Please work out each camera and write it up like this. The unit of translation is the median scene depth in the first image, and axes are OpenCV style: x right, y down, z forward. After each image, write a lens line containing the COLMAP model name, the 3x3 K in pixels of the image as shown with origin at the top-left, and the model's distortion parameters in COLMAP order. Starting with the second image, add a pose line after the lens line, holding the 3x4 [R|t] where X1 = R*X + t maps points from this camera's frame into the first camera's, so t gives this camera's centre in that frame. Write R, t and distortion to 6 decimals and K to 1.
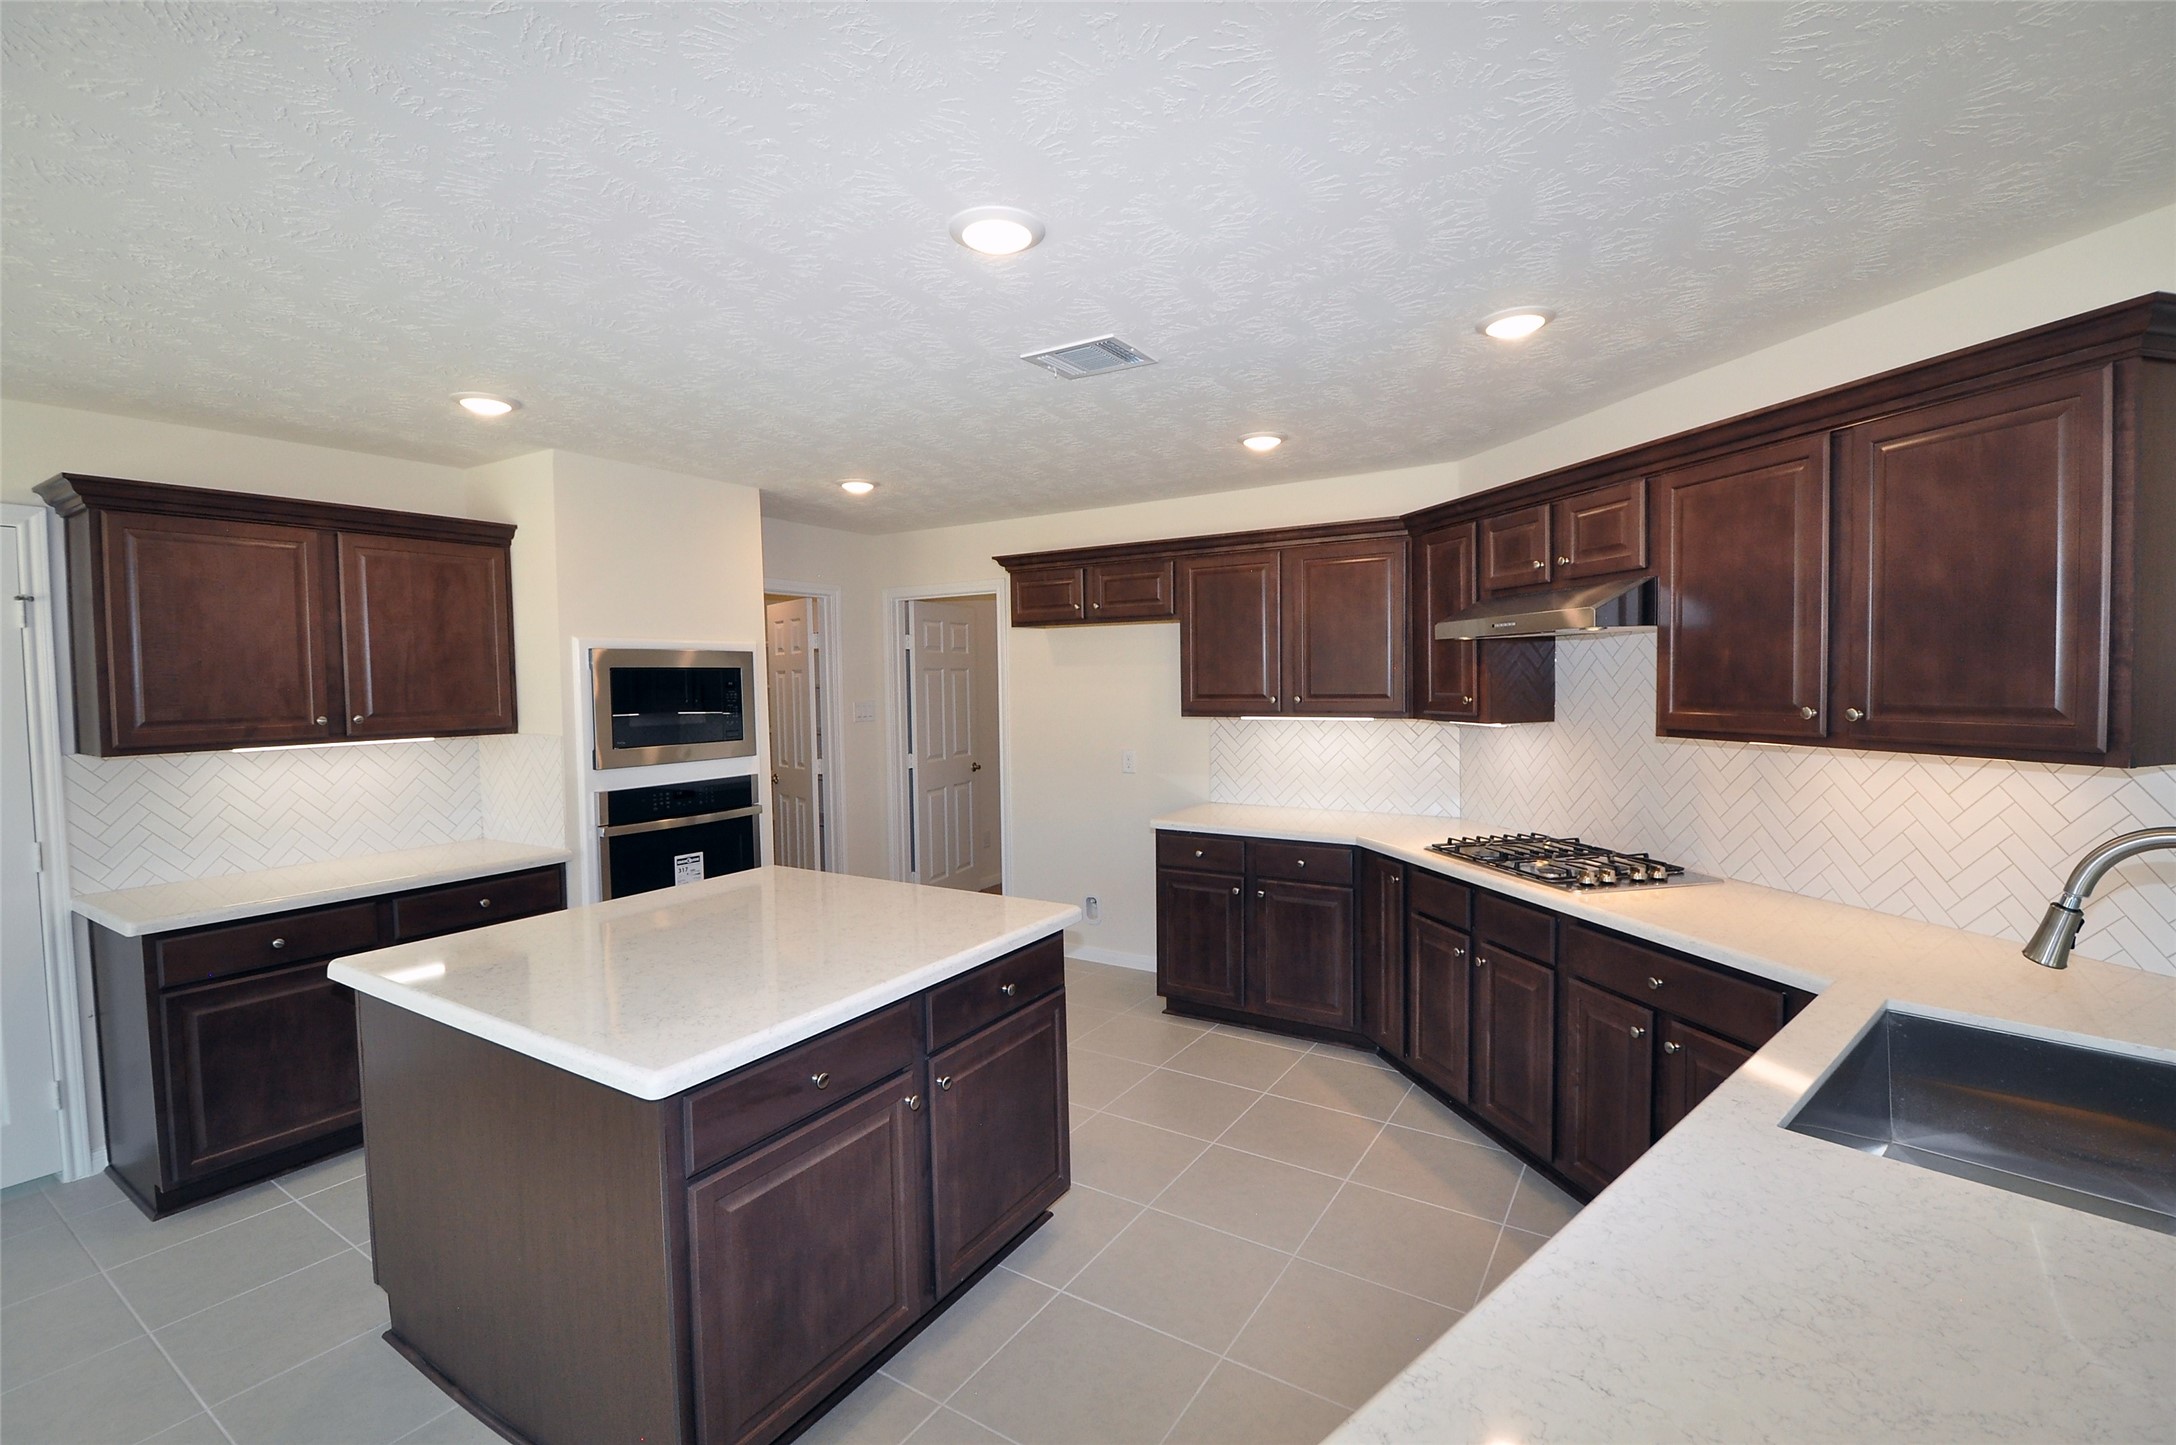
lens RADIAL K [[953.2, 0, 1074.6], [0, 953.2, 729.4], [0, 0, 1]] dist [-0.005092, -0.003690]
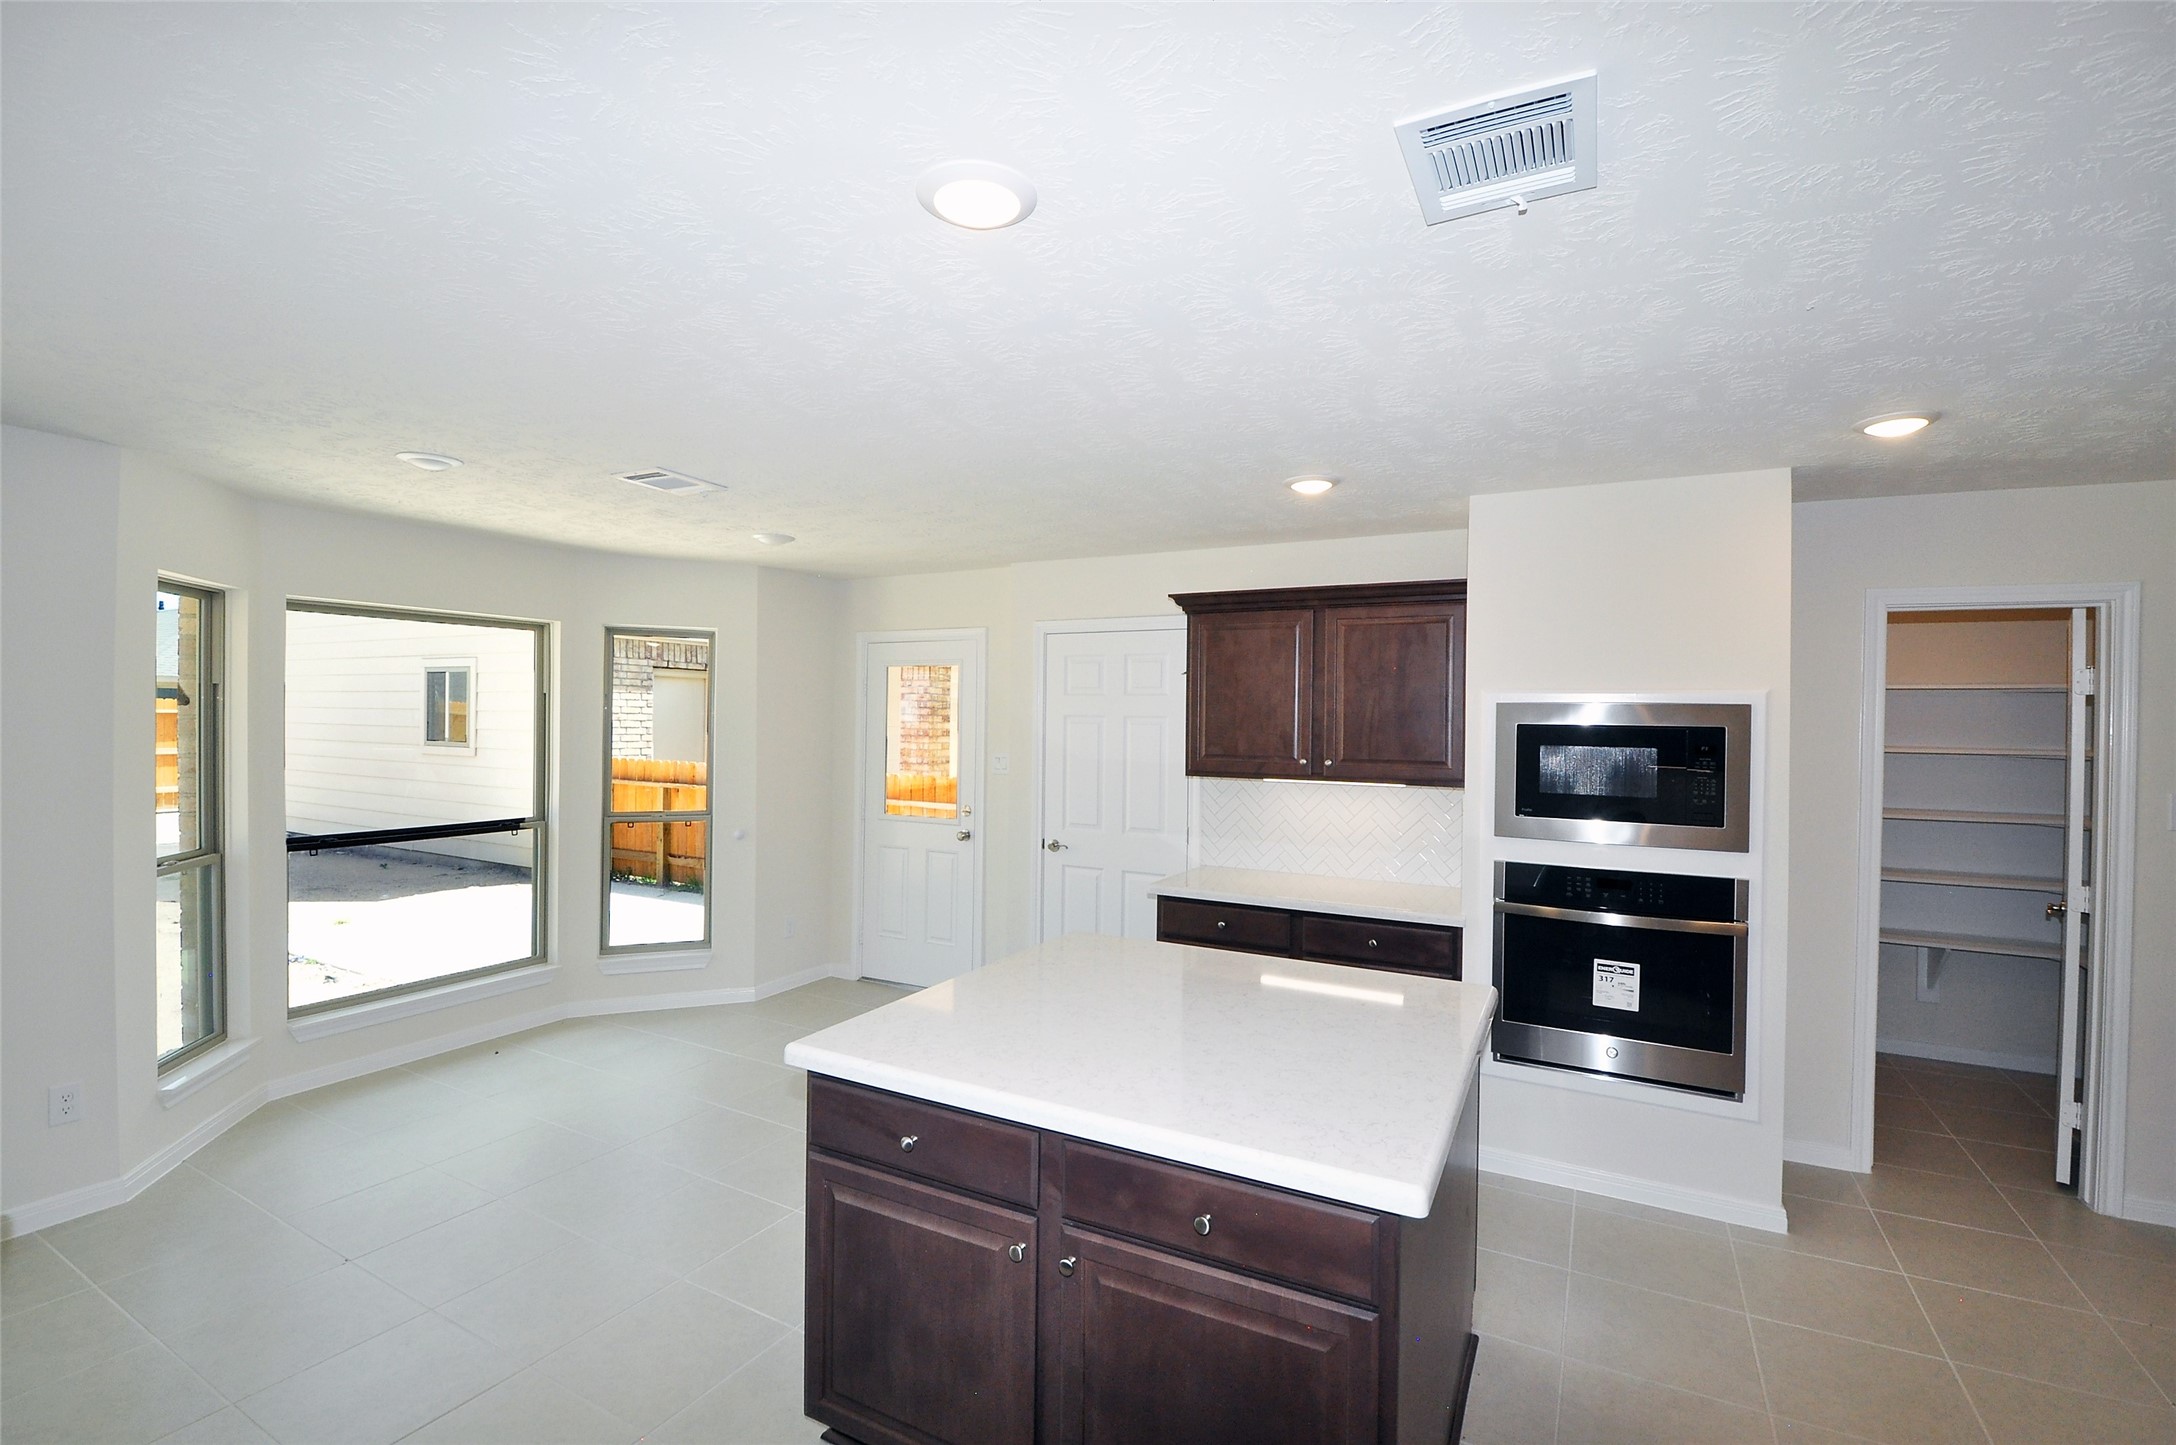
lens RADIAL K [[953.2, 0, 1076.0], [0, 953.2, 707.6], [0, 0, 1]] dist [-0.005092, -0.003690]
pose [[0.077878, 0.008505, -0.996927, 0.380261], [-0.068431, 0.997651, 0.003166, -0.056300], [0.994612, 0.067974, 0.078277, 0.532422]]
